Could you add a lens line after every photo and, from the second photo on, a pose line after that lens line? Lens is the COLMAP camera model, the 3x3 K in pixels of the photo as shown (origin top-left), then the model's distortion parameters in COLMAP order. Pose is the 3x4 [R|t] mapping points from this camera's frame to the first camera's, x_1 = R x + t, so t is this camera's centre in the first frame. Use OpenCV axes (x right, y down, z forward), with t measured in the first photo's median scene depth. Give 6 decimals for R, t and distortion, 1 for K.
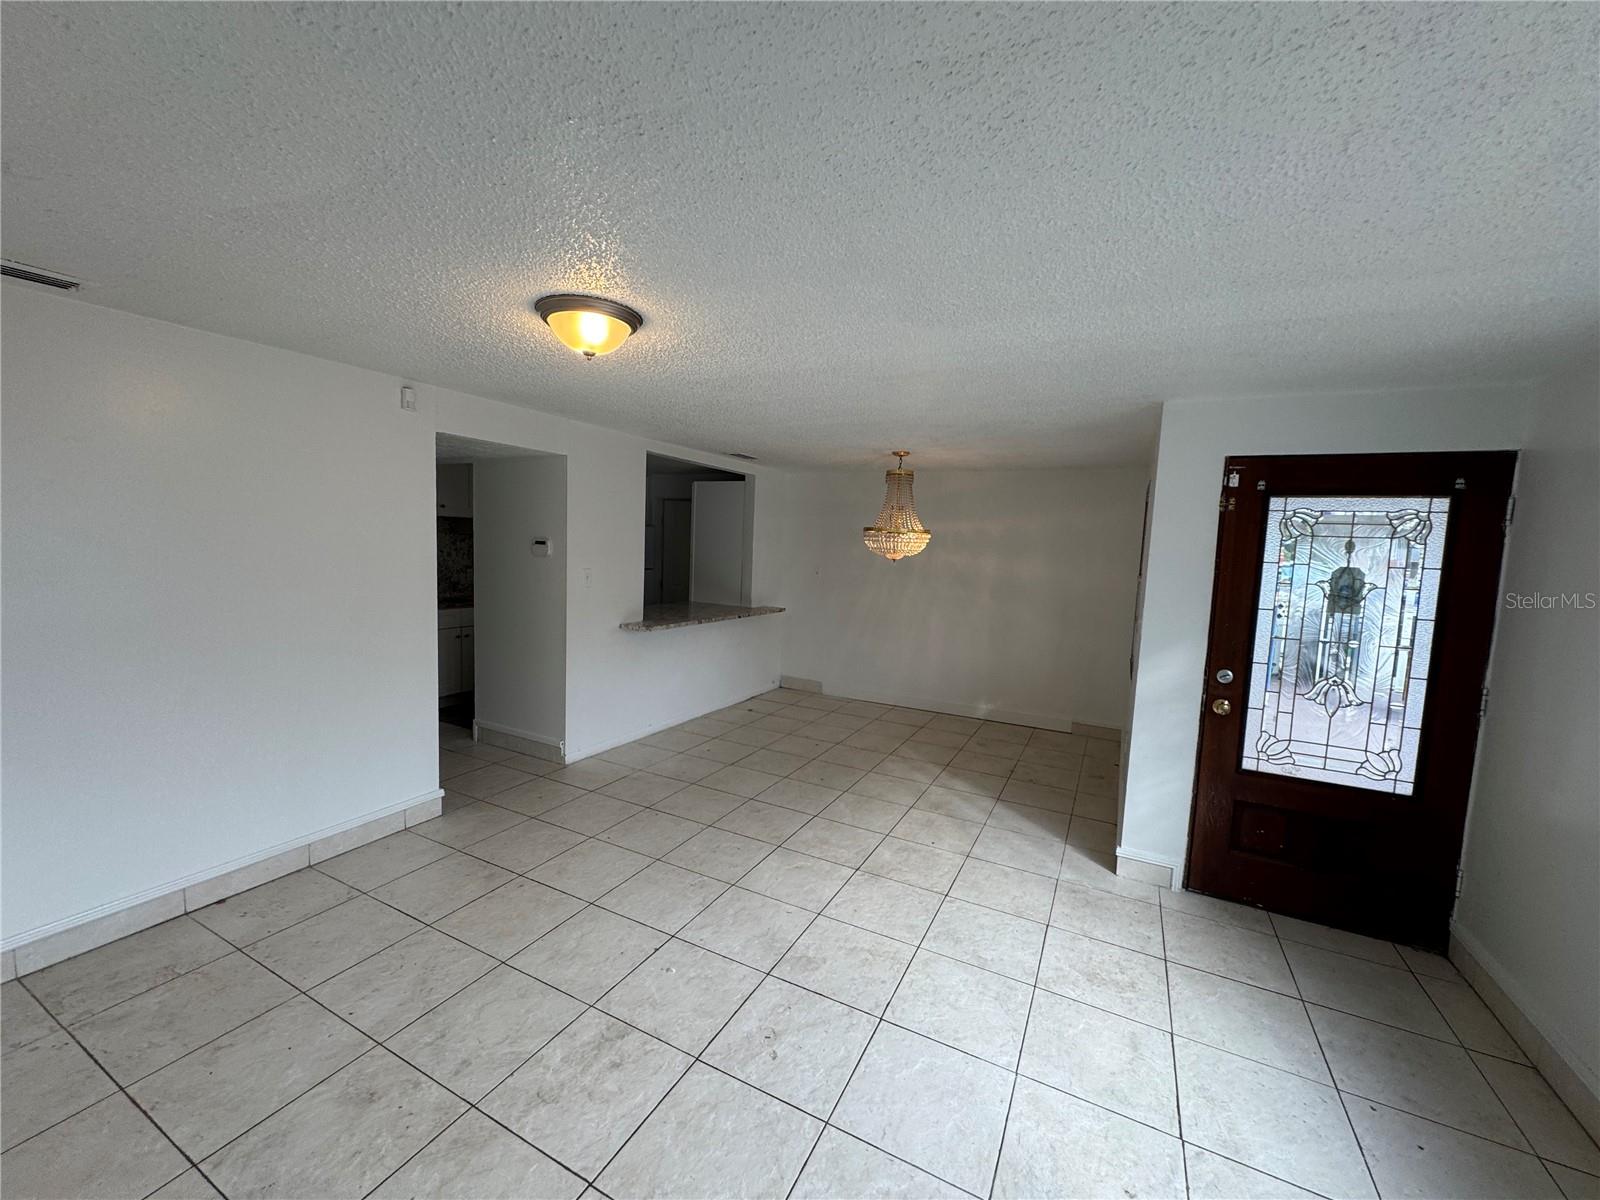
lens RADIAL K [[638.6, 0, 800.0], [0, 638.6, 600.0], [0, 0, 1]] dist [-0.001346, 0.000543]
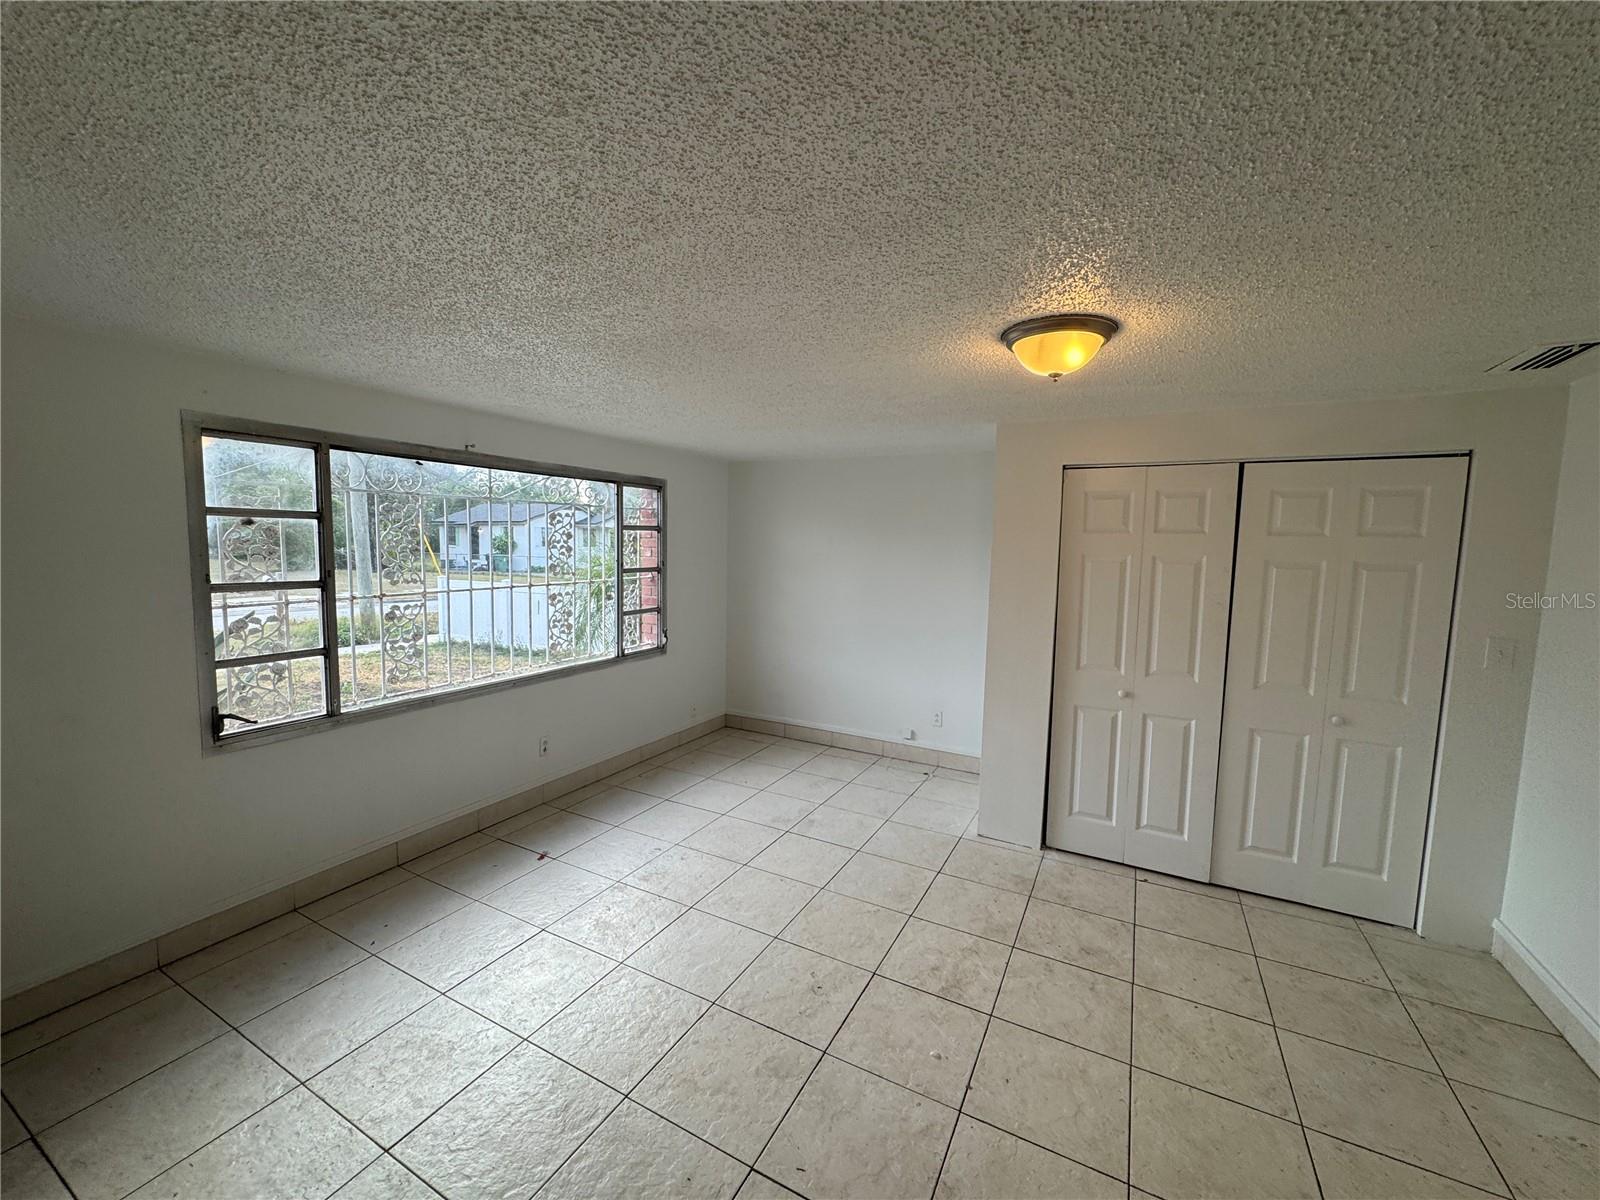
lens RADIAL K [[638.6, 0, 800.0], [0, 638.6, 600.0], [0, 0, 1]] dist [-0.001346, 0.000543]
pose [[-0.998085, -0.060605, 0.012372, 0.012472], [-0.057274, 0.981031, 0.185195, -0.206806], [-0.023361, 0.184132, -0.982624, 1.948599]]
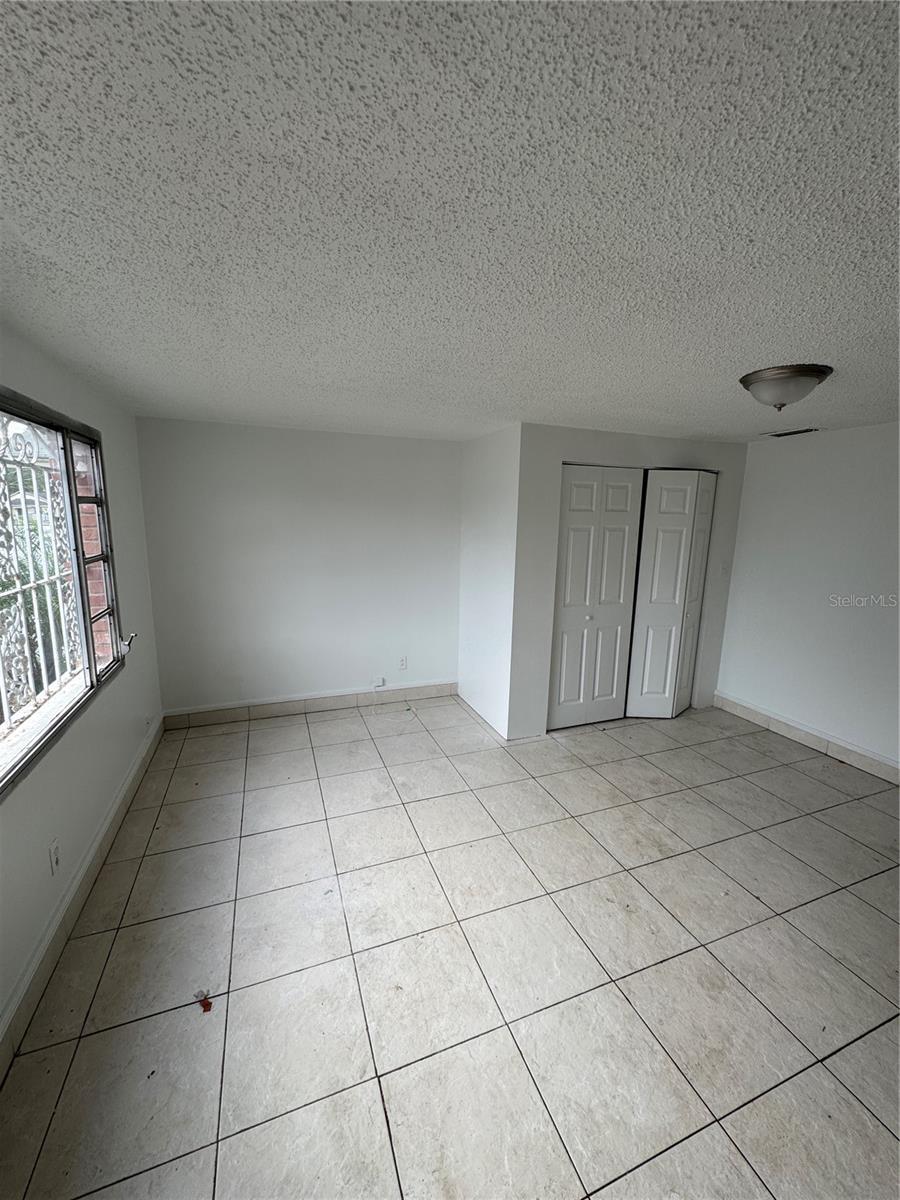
lens RADIAL K [[478.9, 0, 450.0], [0, 478.9, 600.0], [0, 0, 1]] dist [-0.001346, 0.000543]
pose [[-0.667381, 0.082451, -0.740138, 0.884722], [-0.114082, 0.970803, 0.211014, -0.122105], [0.735926, 0.225263, -0.638490, 1.193358]]
